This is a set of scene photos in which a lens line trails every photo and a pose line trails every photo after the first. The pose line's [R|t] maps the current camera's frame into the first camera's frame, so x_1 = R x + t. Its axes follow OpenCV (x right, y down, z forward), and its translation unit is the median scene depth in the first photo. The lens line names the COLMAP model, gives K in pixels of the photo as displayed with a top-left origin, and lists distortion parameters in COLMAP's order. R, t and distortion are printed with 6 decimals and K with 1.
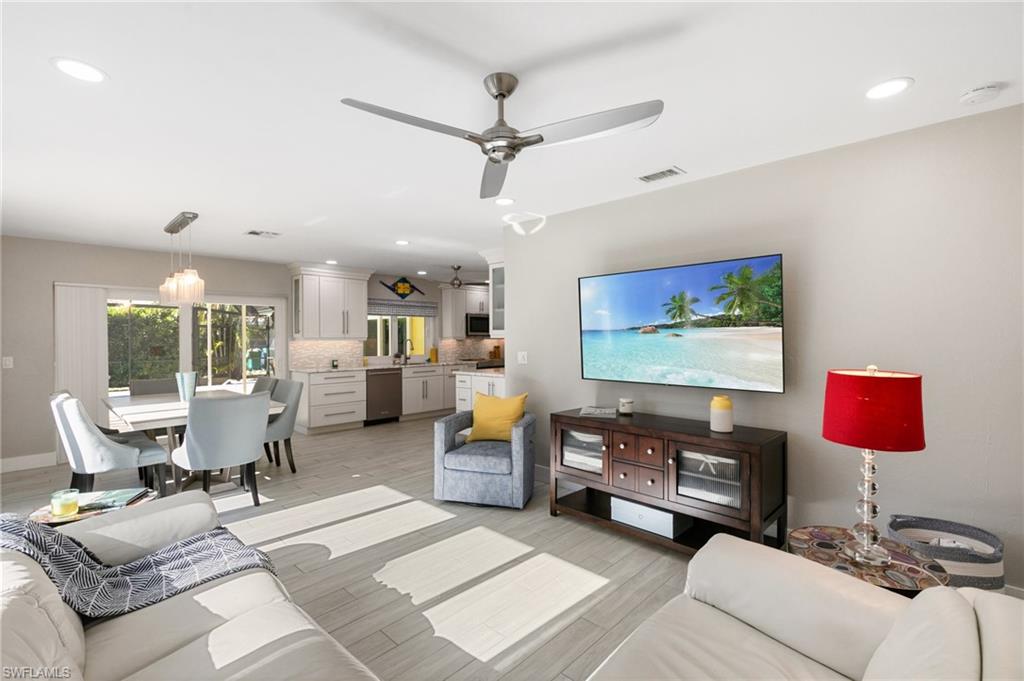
lens RADIAL K [[454.0, 0, 506.6], [0, 454.0, 341.7], [0, 0, 1]] dist [0.005842, -0.000816]
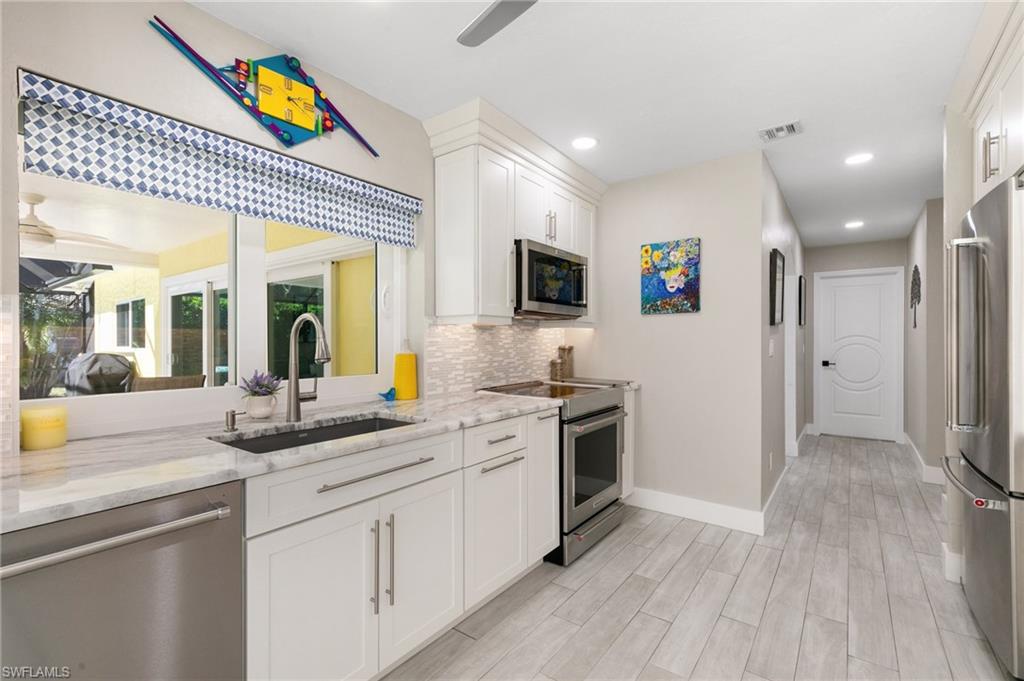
lens RADIAL K [[454.0, 0, 503.2], [0, 454.0, 344.4], [0, 0, 1]] dist [0.005842, -0.000816]
pose [[0.992512, 0.002239, 0.122127, -0.145814], [-0.002153, 0.999997, -0.000844, 0.009594], [-0.122129, 0.000575, 0.992514, 0.759988]]
